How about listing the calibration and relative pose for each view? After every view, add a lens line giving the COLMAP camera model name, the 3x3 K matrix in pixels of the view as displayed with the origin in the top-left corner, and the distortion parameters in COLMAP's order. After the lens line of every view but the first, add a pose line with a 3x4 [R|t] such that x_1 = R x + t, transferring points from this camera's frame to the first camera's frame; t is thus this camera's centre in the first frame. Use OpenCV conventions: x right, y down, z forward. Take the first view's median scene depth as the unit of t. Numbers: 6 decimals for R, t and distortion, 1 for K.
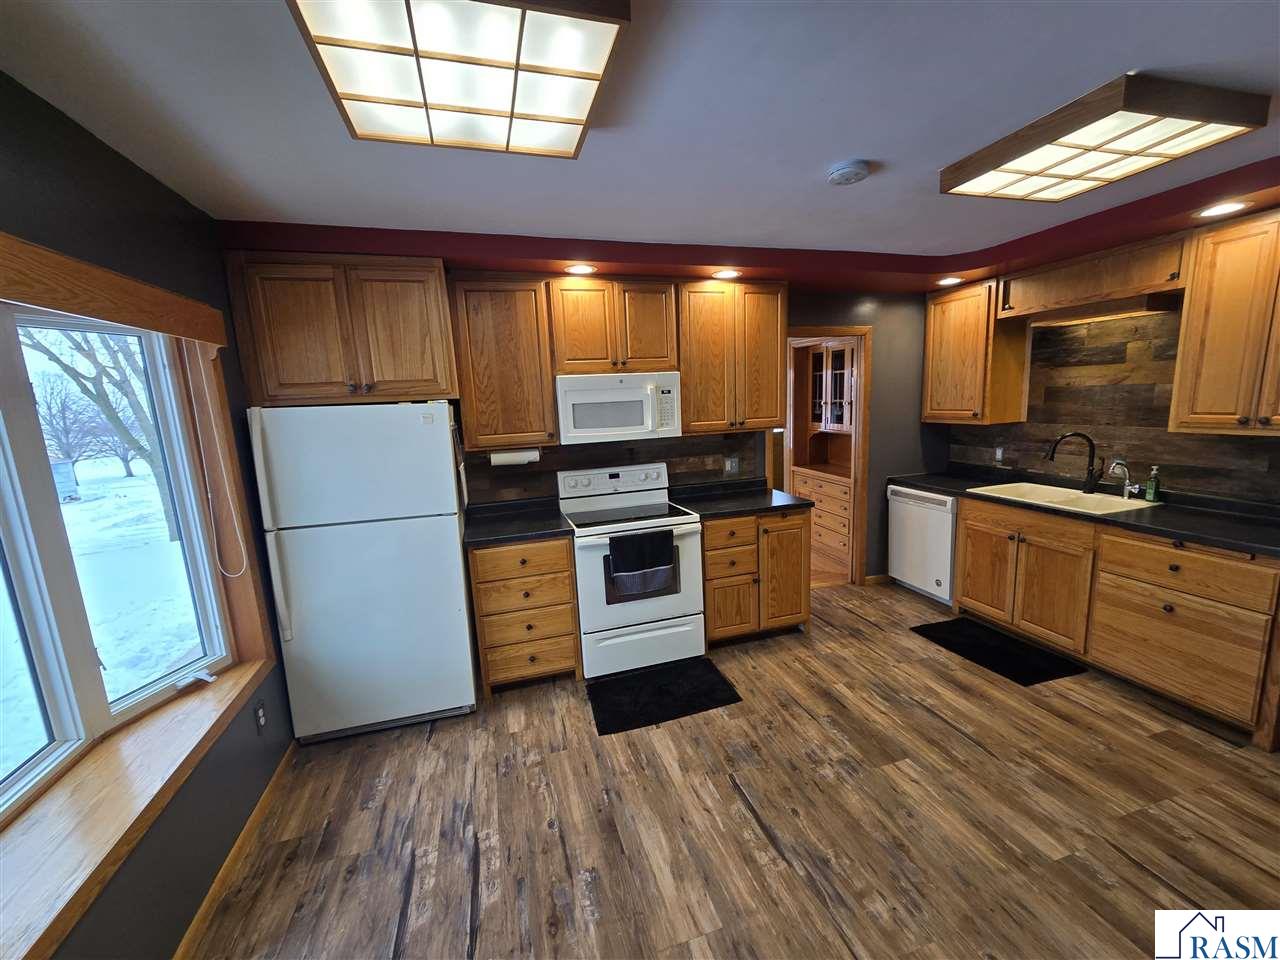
lens RADIAL K [[522.7, 0, 650.7], [0, 522.7, 489.3], [0, 0, 1]] dist [-0.001735, -0.000232]
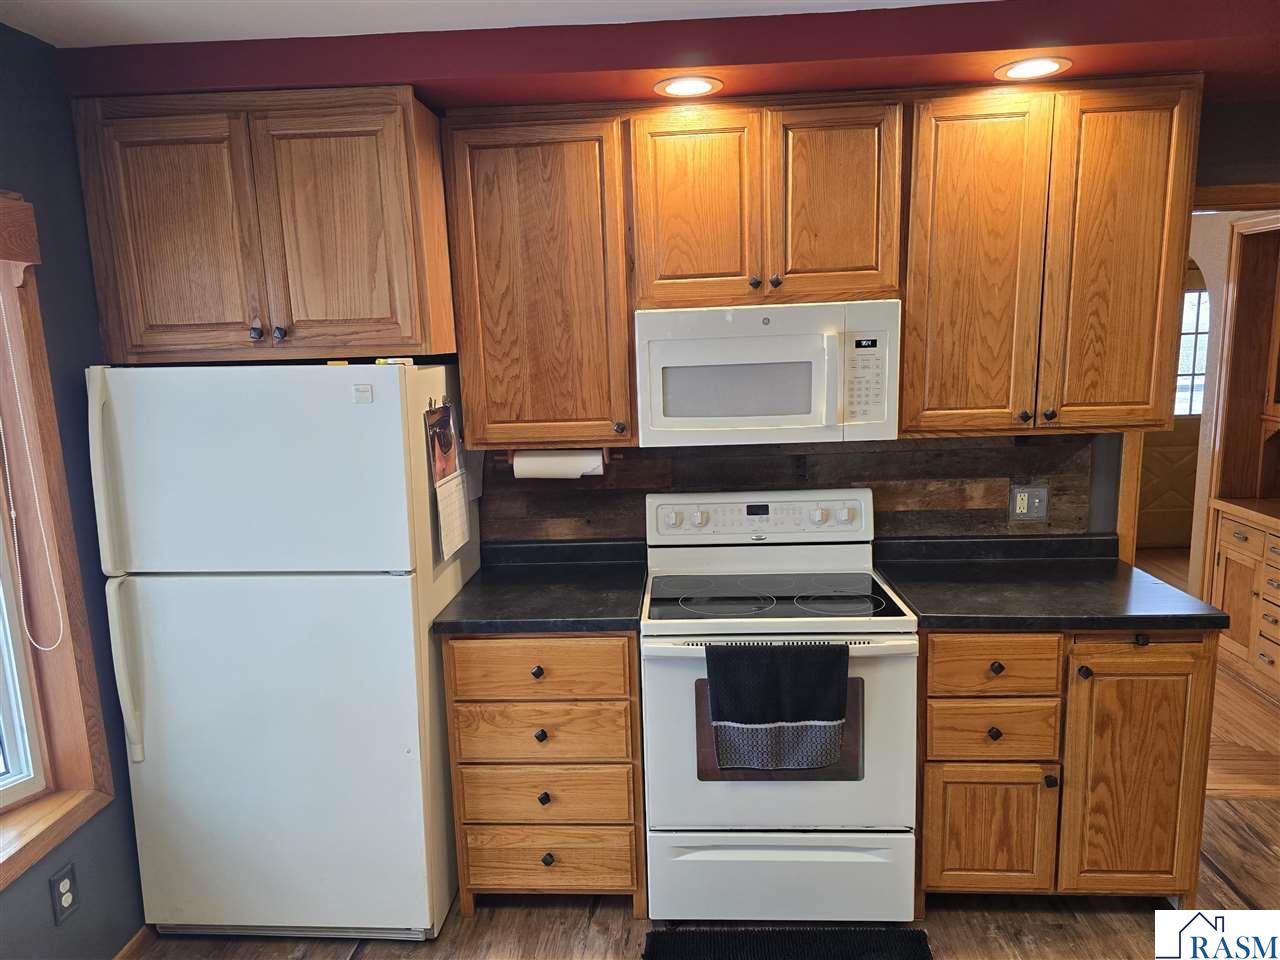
lens RADIAL K [[859.9, 0, 635.0], [0, 859.9, 496.2], [0, 0, 1]] dist [0.061997, -0.060553]
pose [[0.934418, 0.075970, -0.347983, 0.114816], [-0.070201, 0.997106, 0.029178, -0.059463], [0.349193, -0.002835, 0.937047, 0.209266]]
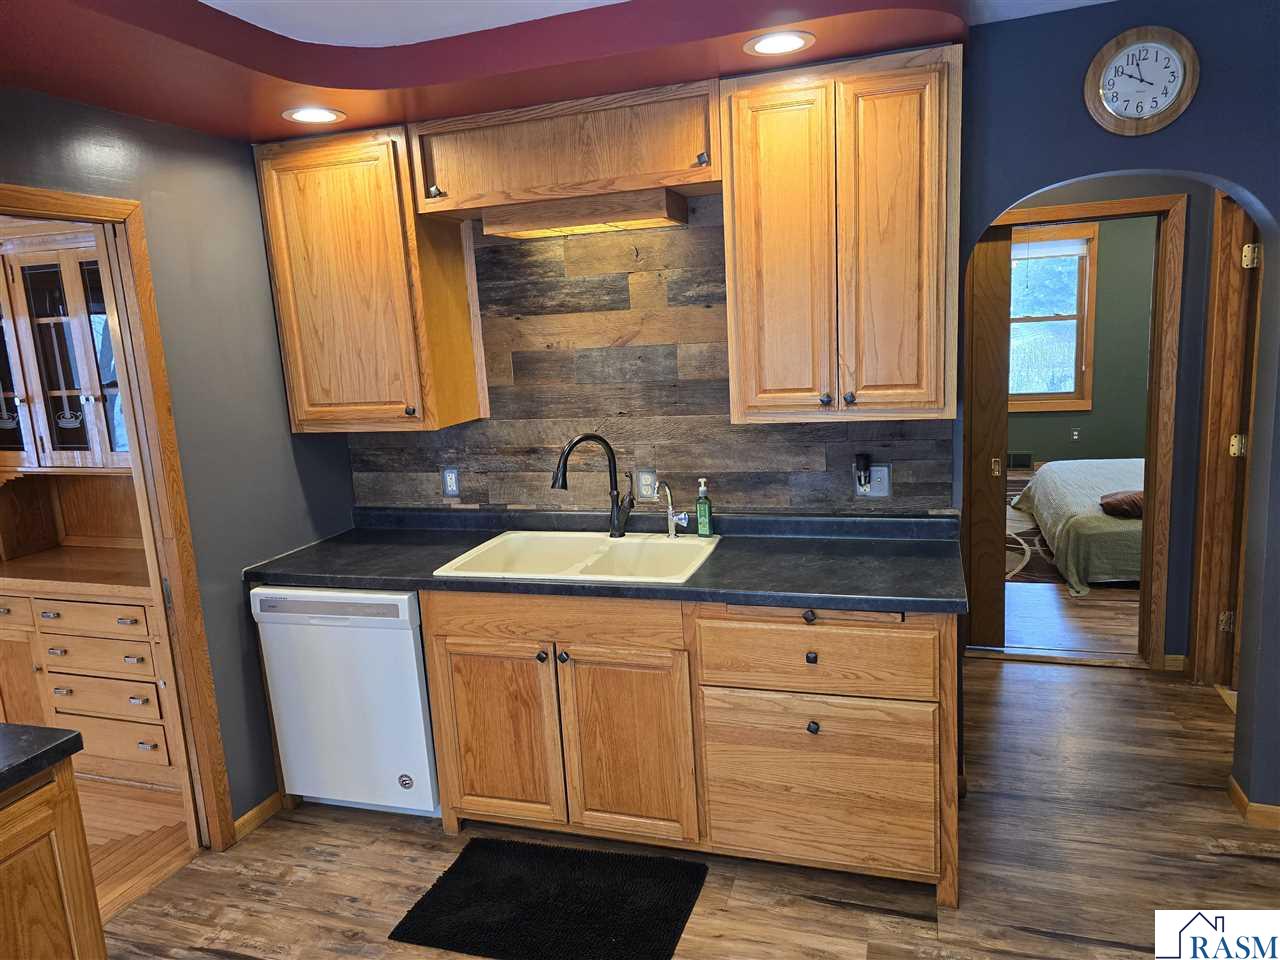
lens RADIAL K [[859.1, 0, 641.7], [0, 859.1, 475.8], [0, 0, 1]] dist [0.066005, -0.062226]
pose [[0.579183, -0.130528, 0.804680, 0.116997], [0.174020, 0.984142, 0.034385, -0.088037], [-0.796407, 0.120116, 0.592713, 0.434011]]
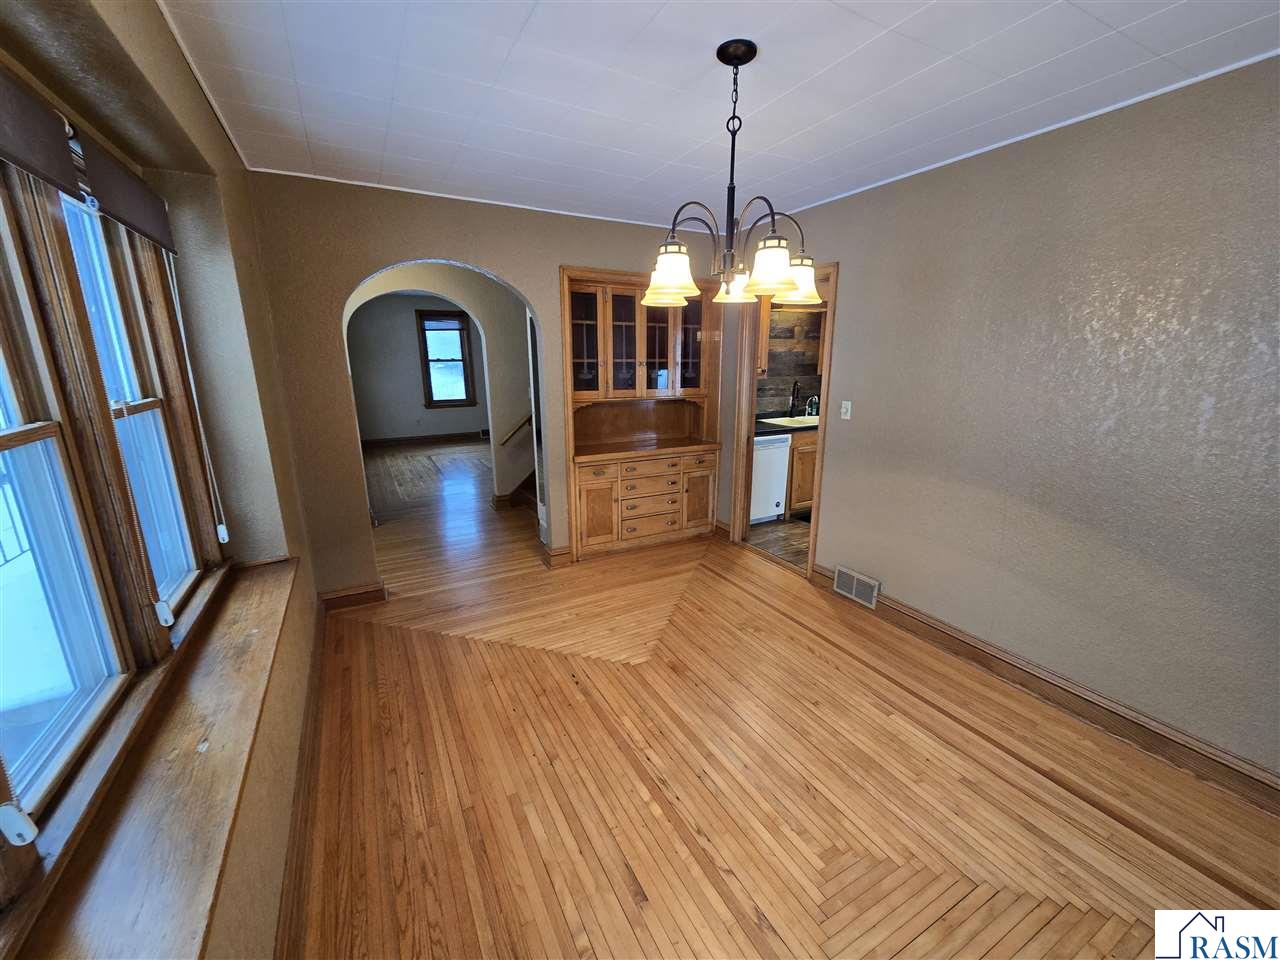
lens RADIAL K [[522.7, 0, 650.7], [0, 522.7, 489.3], [0, 0, 1]] dist [-0.001735, -0.000232]
pose [[-0.206828, -0.209721, 0.955635, -0.722335], [0.177932, 0.952404, 0.247522, -0.275055], [-0.962062, 0.221233, -0.159668, 1.805639]]
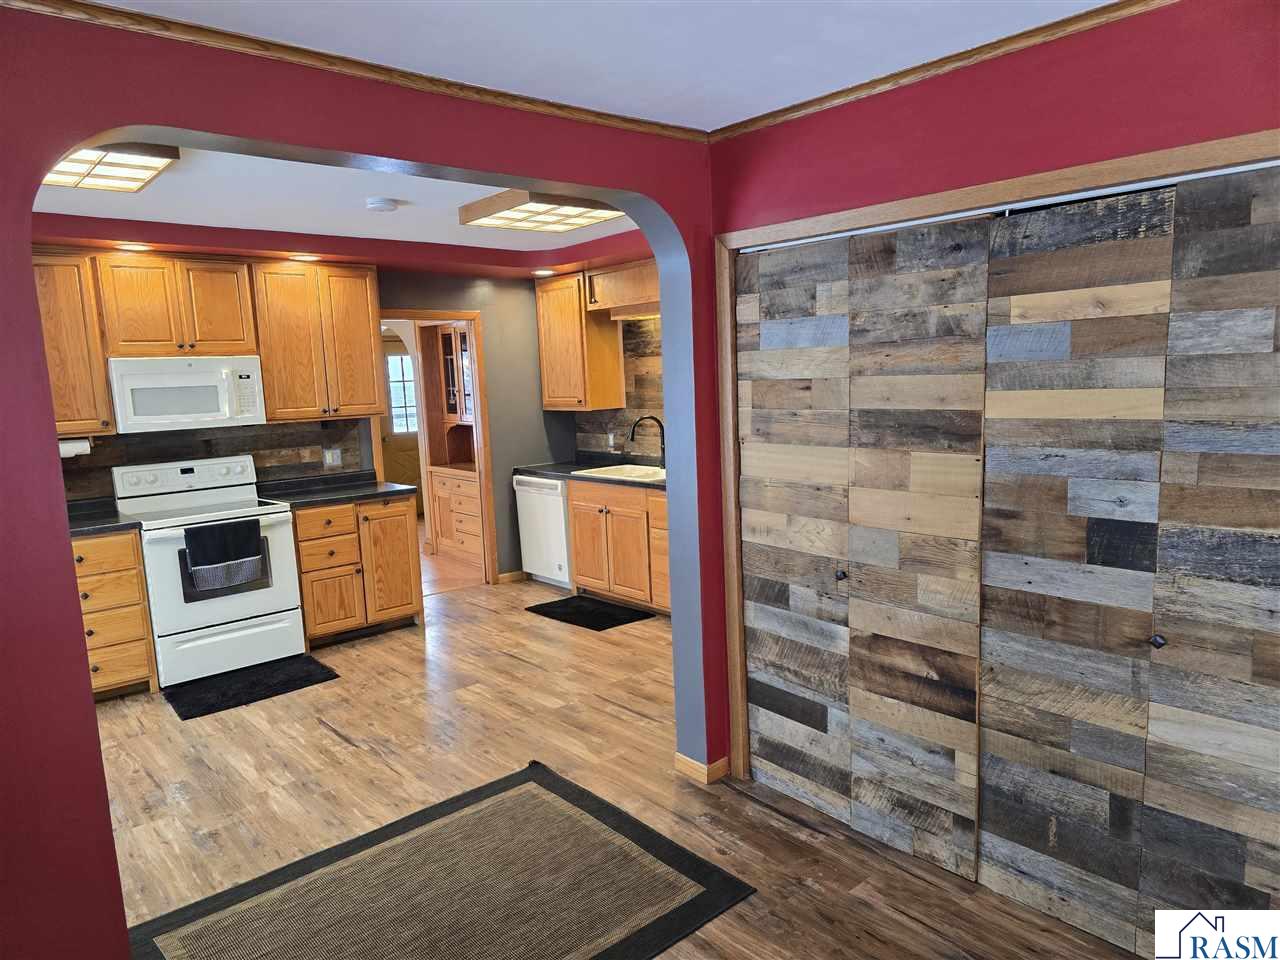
lens RADIAL K [[859.9, 0, 635.0], [0, 859.9, 496.2], [0, 0, 1]] dist [0.061997, -0.060553]
pose [[0.917871, -0.049696, 0.393754, 0.047701], [0.068720, 0.997044, -0.034356, 0.130972], [-0.390883, 0.058593, 0.918573, -0.704945]]
